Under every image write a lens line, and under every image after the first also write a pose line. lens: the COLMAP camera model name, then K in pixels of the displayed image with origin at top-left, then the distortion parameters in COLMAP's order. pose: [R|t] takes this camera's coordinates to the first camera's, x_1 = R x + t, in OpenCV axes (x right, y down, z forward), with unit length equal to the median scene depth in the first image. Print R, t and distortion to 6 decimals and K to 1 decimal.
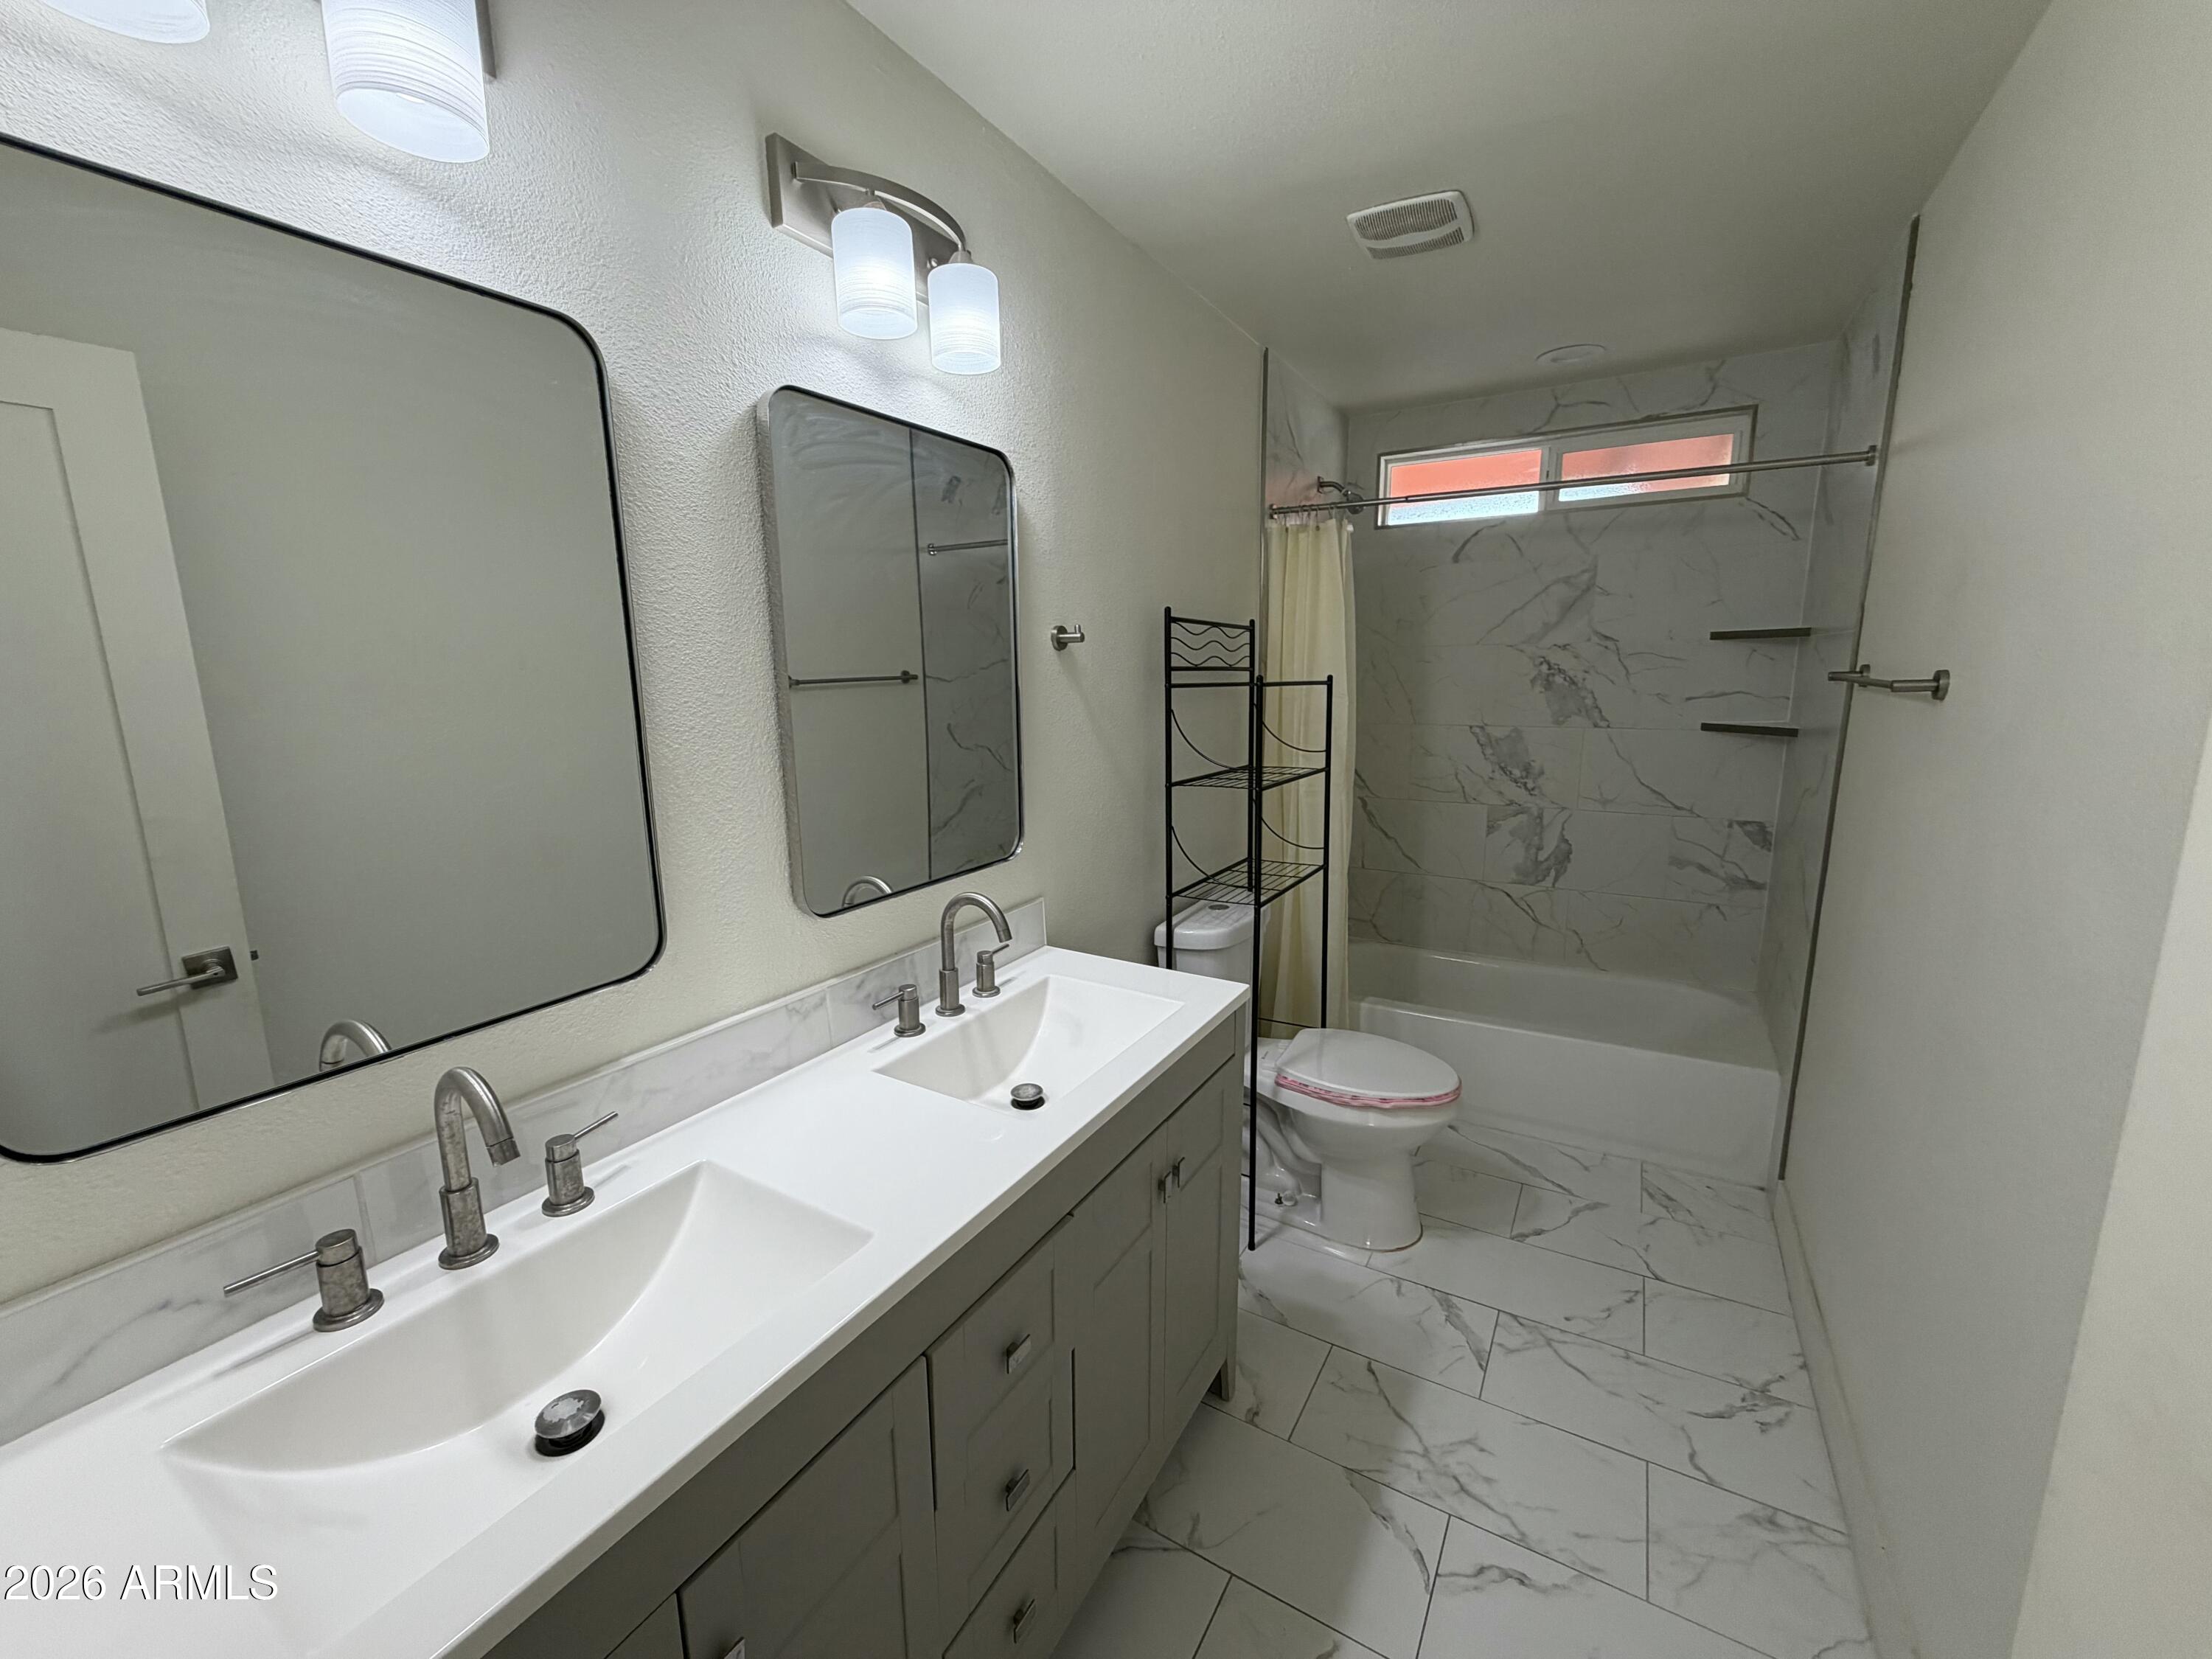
lens RADIAL K [[881.5, 0, 1101.7], [0, 881.5, 828.3], [0, 0, 1]] dist [0.000931, -0.000138]
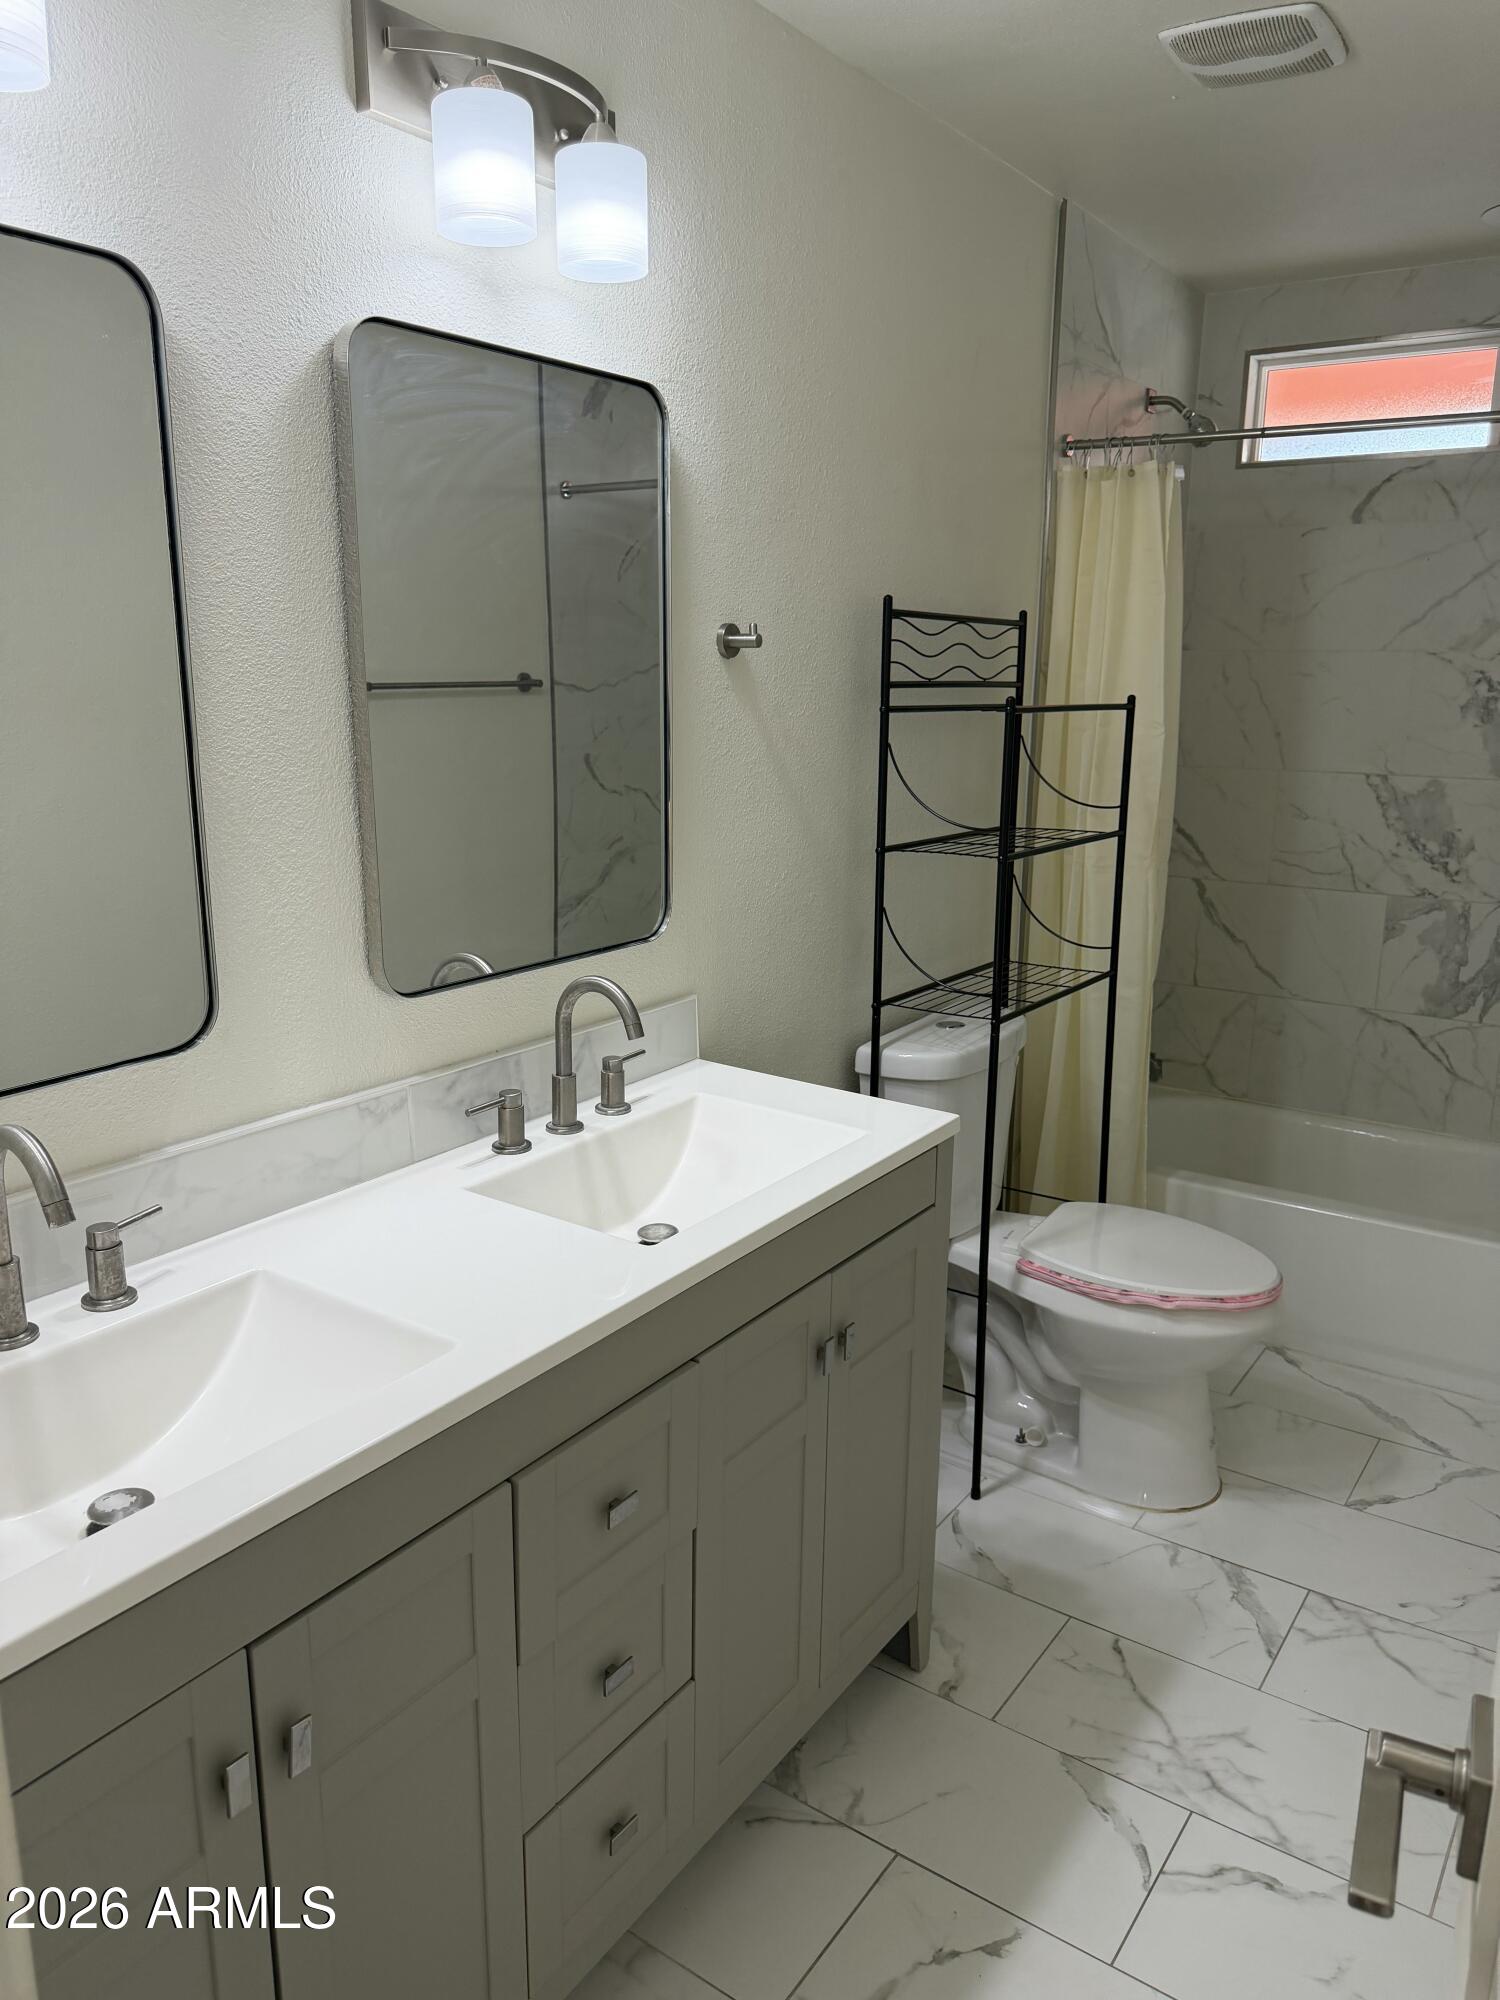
lens RADIAL K [[1446.3, 0, 760.2], [0, 1446.3, 1005.1], [0, 0, 1]] dist [0.090987, -0.121432]
pose [[0.997557, 0.035838, -0.059956, 0.063451], [-0.032662, 0.998053, 0.053142, 0.021772], [0.061744, -0.051053, 0.996785, -0.222063]]
